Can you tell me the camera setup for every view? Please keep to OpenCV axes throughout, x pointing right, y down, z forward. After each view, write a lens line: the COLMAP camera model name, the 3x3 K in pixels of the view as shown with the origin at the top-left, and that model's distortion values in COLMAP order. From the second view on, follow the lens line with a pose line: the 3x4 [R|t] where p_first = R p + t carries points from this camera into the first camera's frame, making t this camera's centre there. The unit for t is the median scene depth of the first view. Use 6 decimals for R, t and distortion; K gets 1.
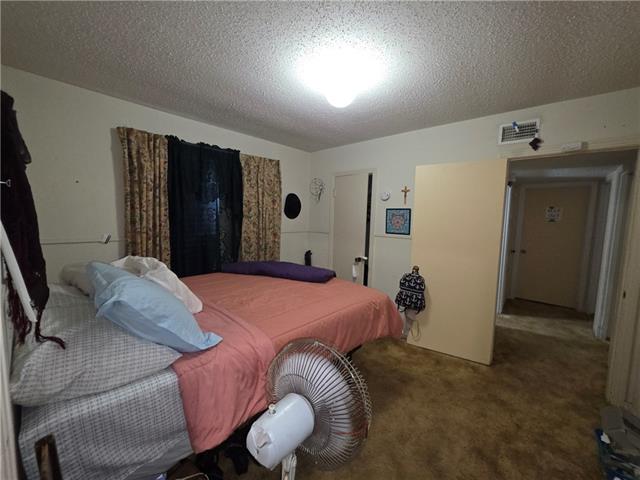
lens RADIAL K [[253.2, 0, 322.5], [0, 253.2, 239.0], [0, 0, 1]] dist [-0.002413, -0.000484]
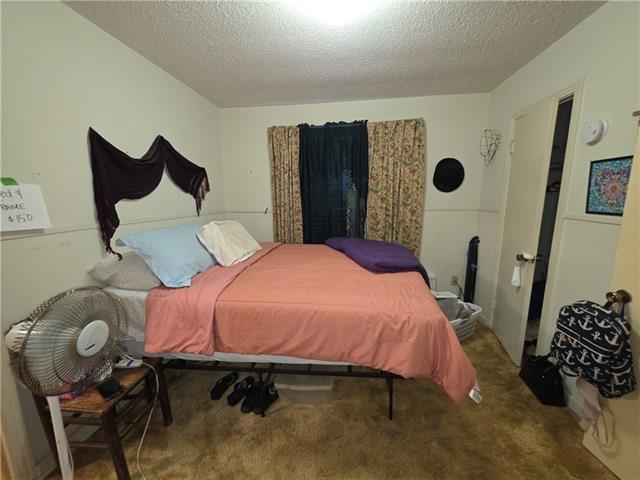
lens RADIAL K [[253.2, 0, 320.9], [0, 253.2, 238.9], [0, 0, 1]] dist [-0.002413, -0.000484]
pose [[0.567738, 0.107723, -0.816130, 0.409930], [-0.045754, 0.993998, 0.099372, 0.002326], [0.821937, -0.019076, 0.569259, 0.341356]]
